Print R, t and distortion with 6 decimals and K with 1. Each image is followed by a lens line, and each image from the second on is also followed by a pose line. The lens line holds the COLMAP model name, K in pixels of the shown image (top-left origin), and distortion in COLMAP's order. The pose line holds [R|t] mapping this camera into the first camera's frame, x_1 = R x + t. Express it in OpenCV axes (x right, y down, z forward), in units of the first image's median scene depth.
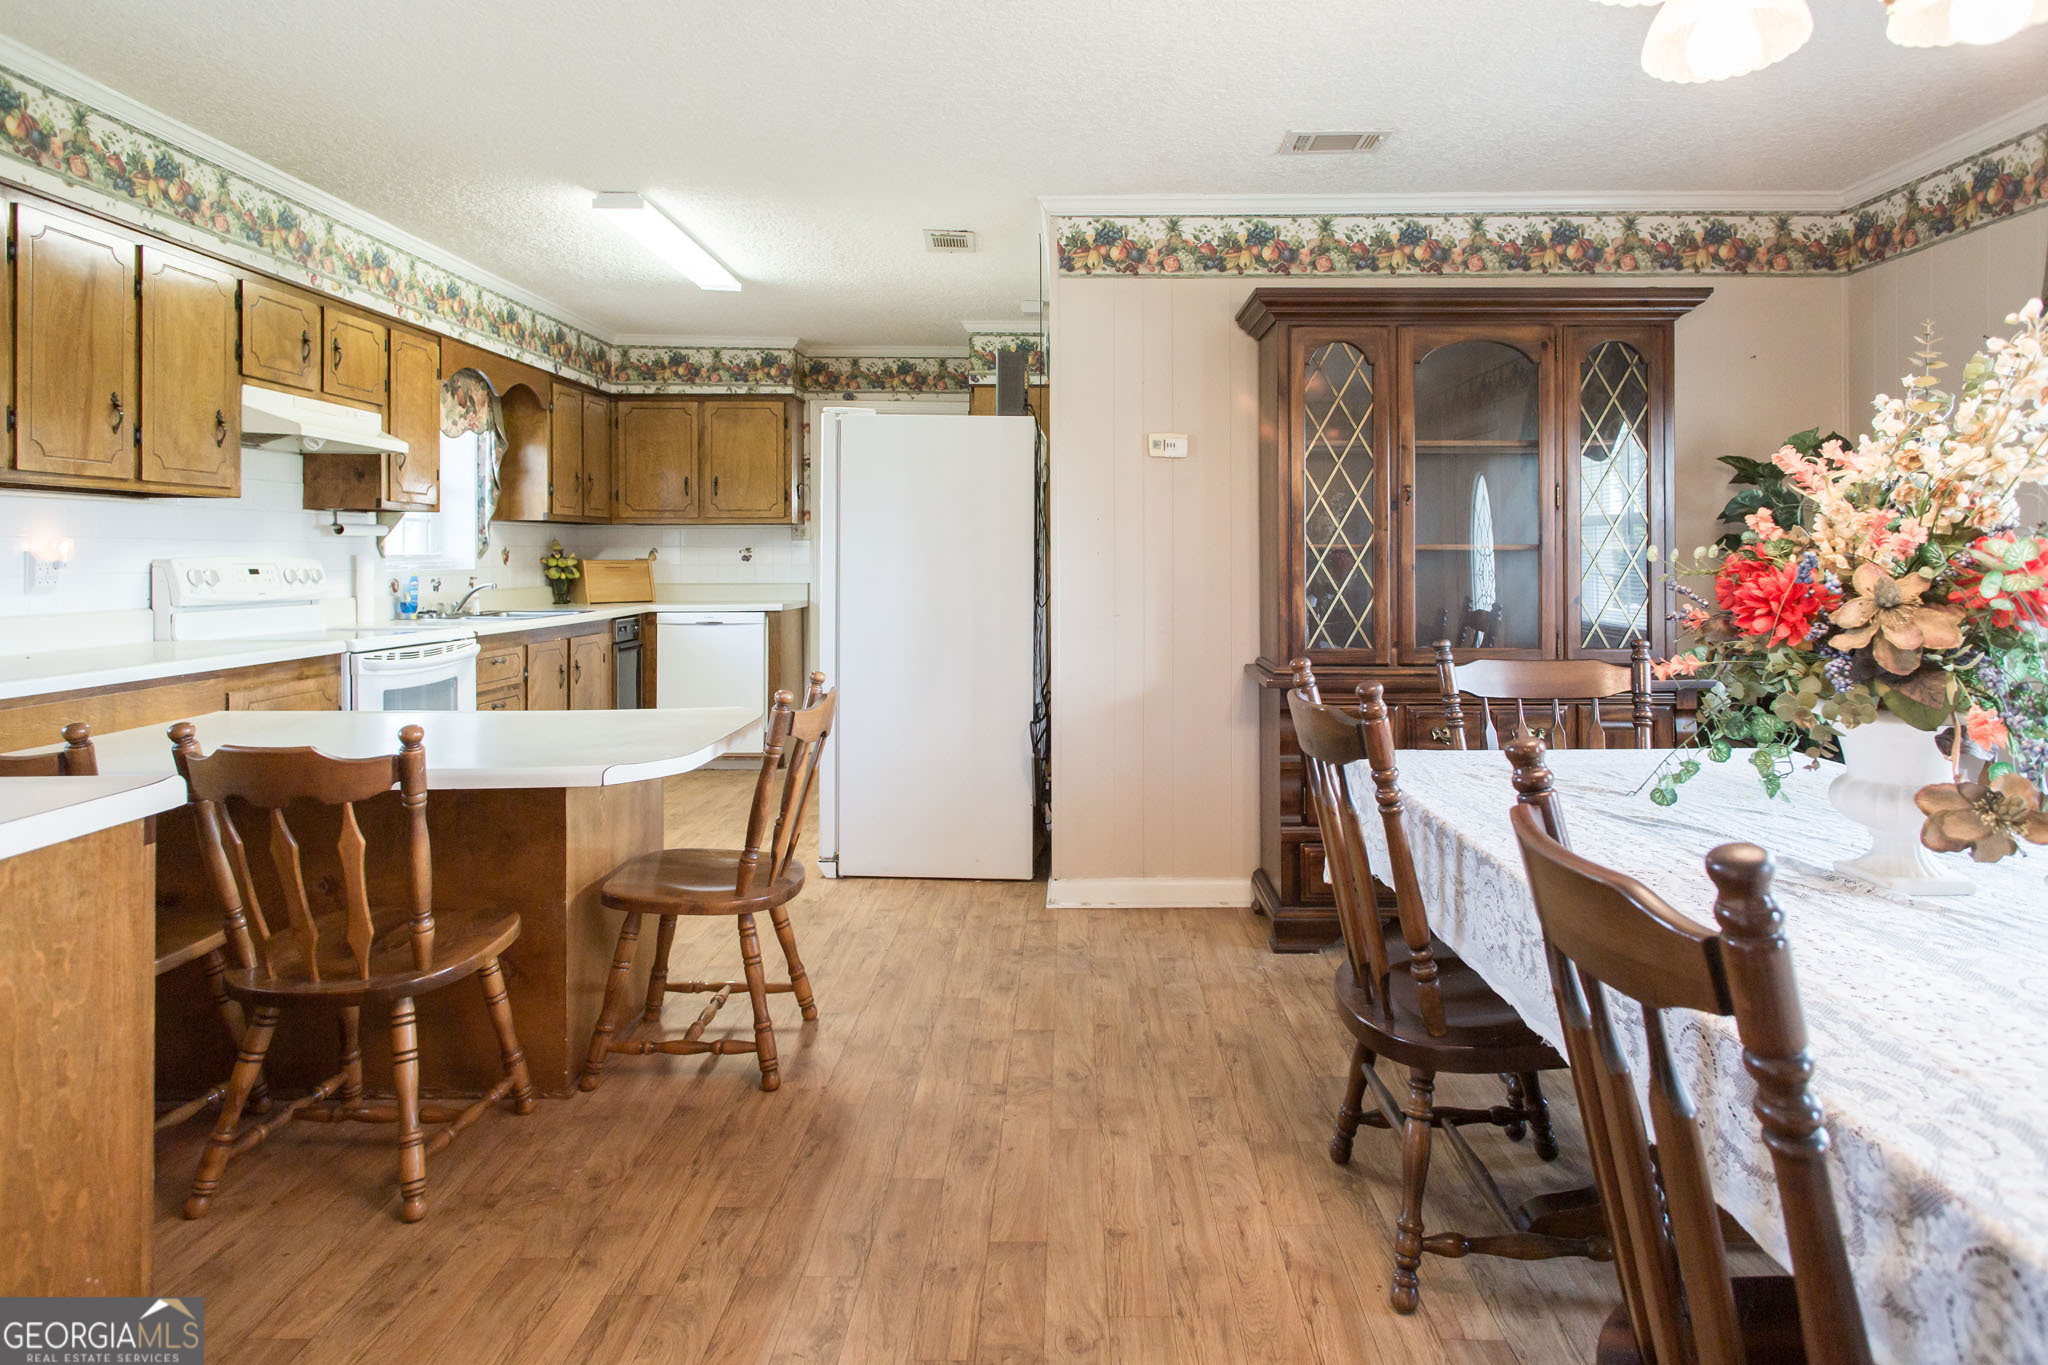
lens RADIAL K [[1211.8, 0, 1052.0], [0, 1211.8, 539.2], [0, 0, 1]] dist [0.018907, 0.000144]
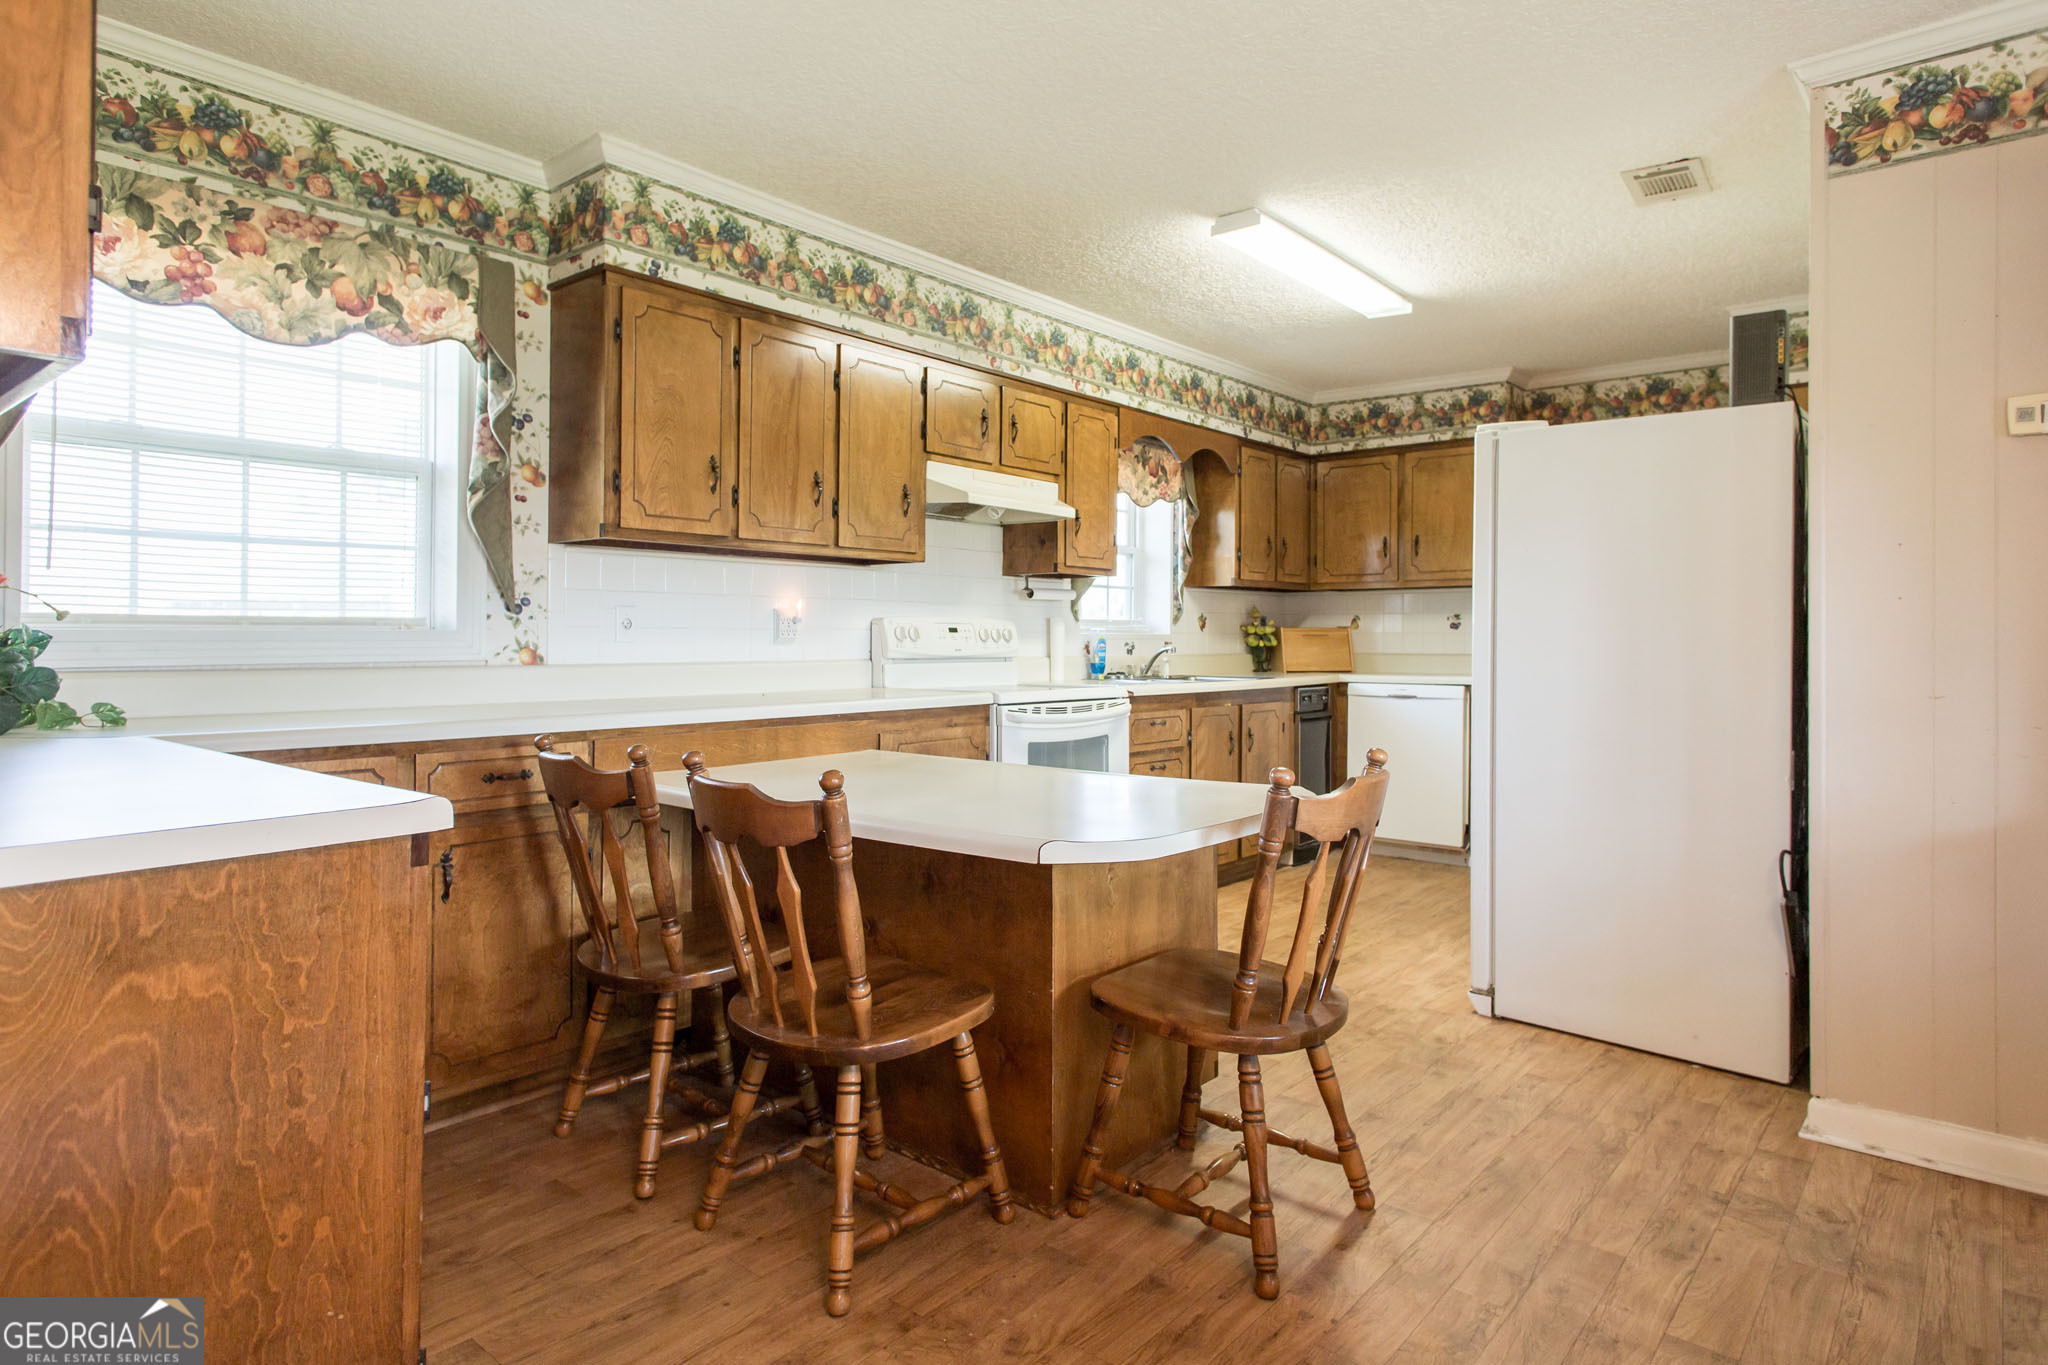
lens RADIAL K [[1149.9, 0, 1020.3], [0, 1149.9, 629.0], [0, 0, 1]] dist [0.018348, -0.001062]
pose [[0.764792, -0.002069, -0.644274, 0.078844], [0.003518, 0.999993, 0.000965, 0.026219], [0.644268, -0.003005, 0.764794, 0.244938]]
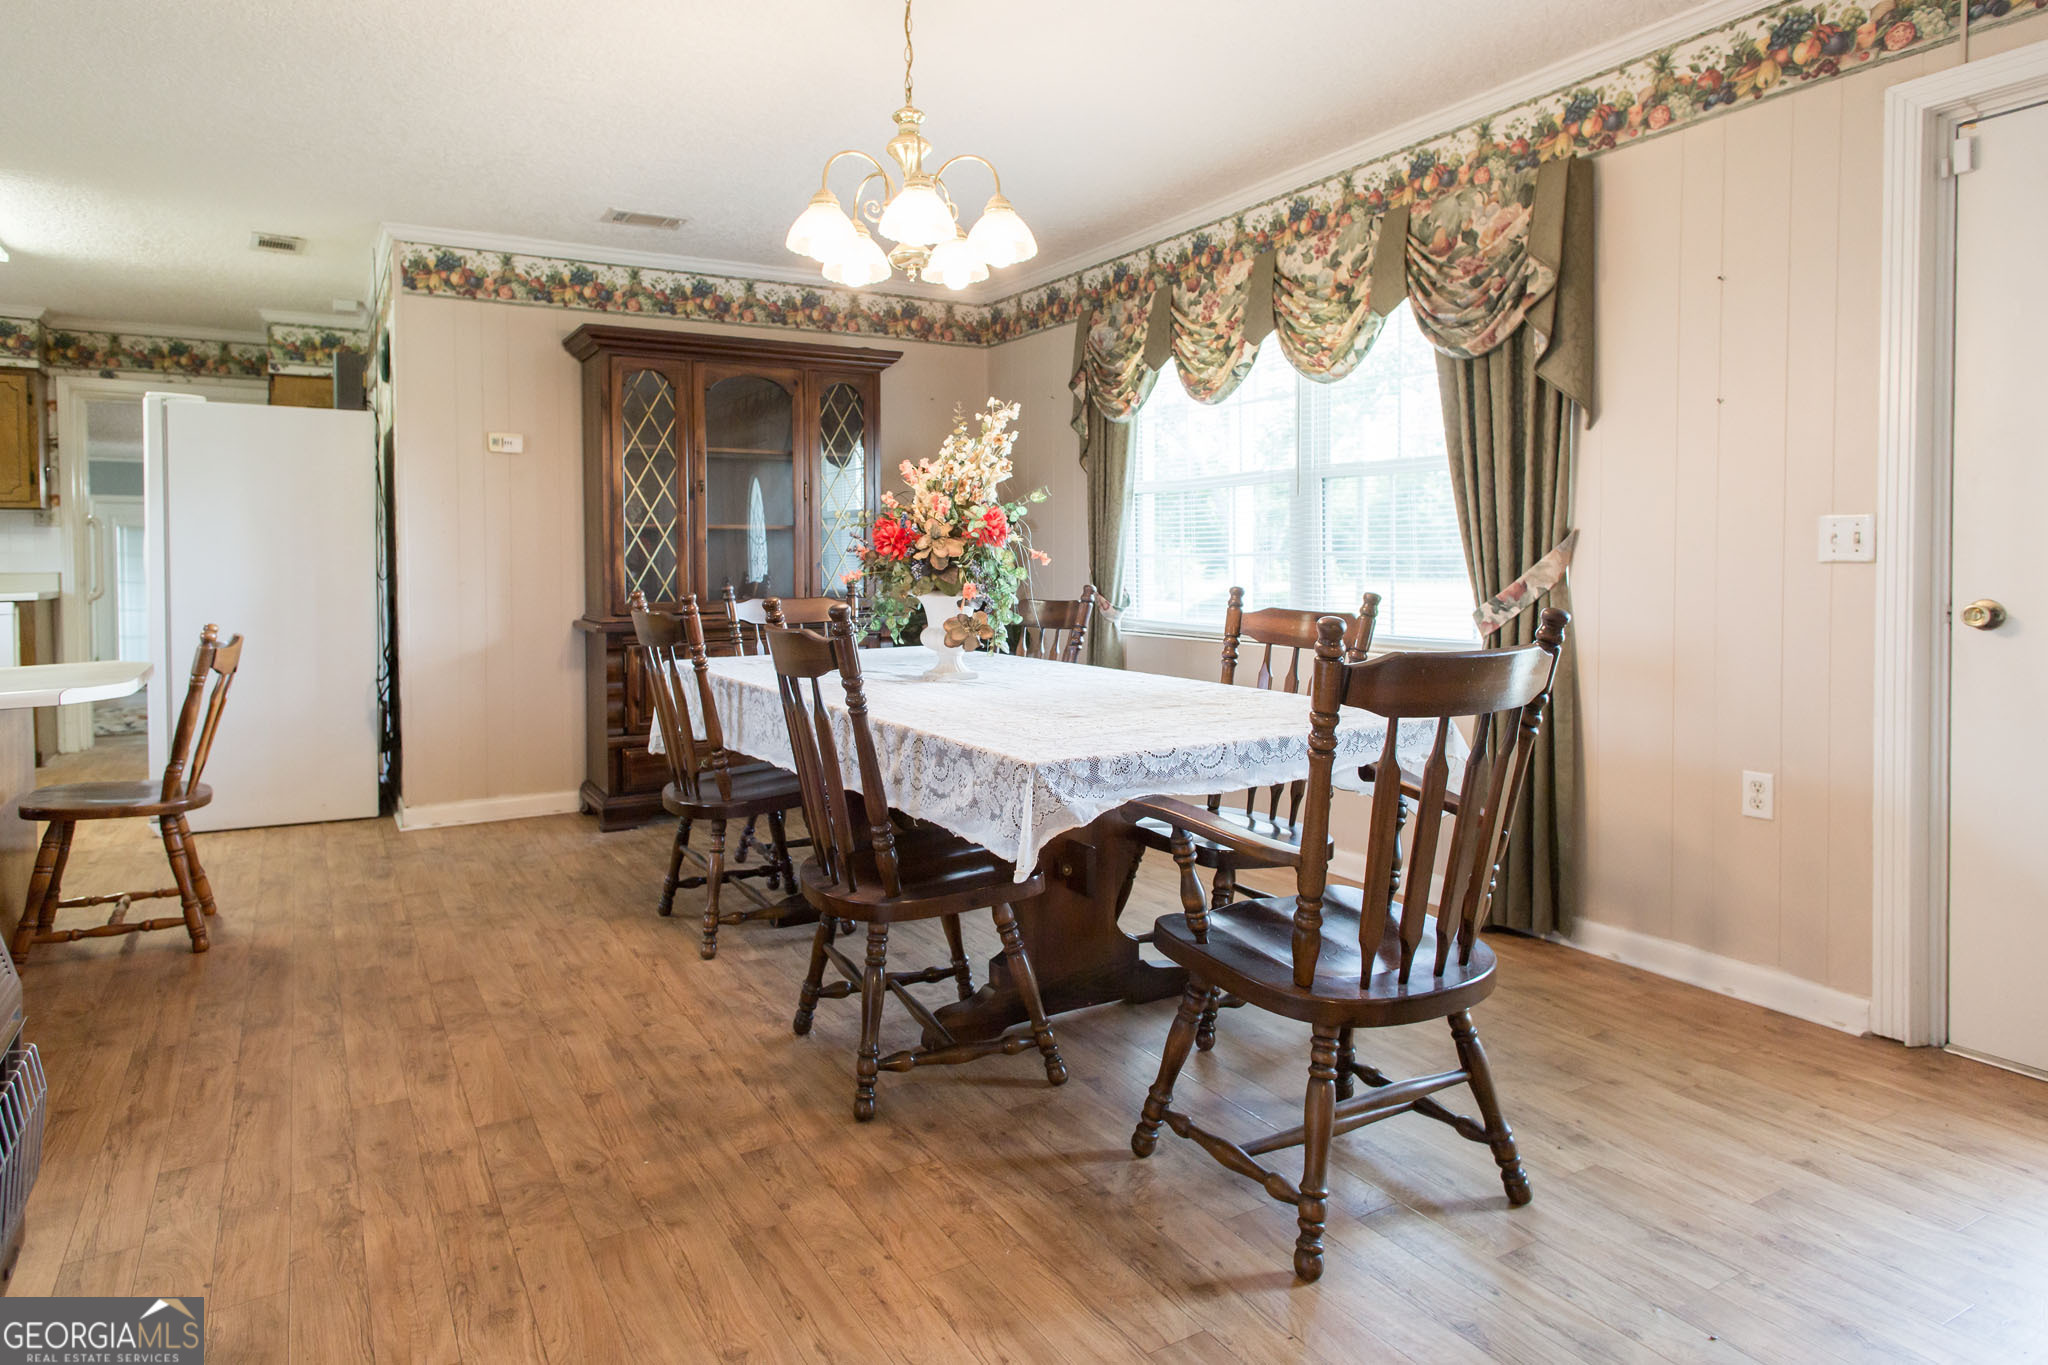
lens RADIAL K [[1294.9, 0, 1016.9], [0, 1294.9, 569.5], [0, 0, 1]] dist [0.016548, -0.001020]
pose [[0.859234, -0.009508, 0.511494, -0.132719], [0.000806, 0.999851, 0.017232, 0.027854], [-0.511581, -0.014394, 0.859114, -0.387317]]
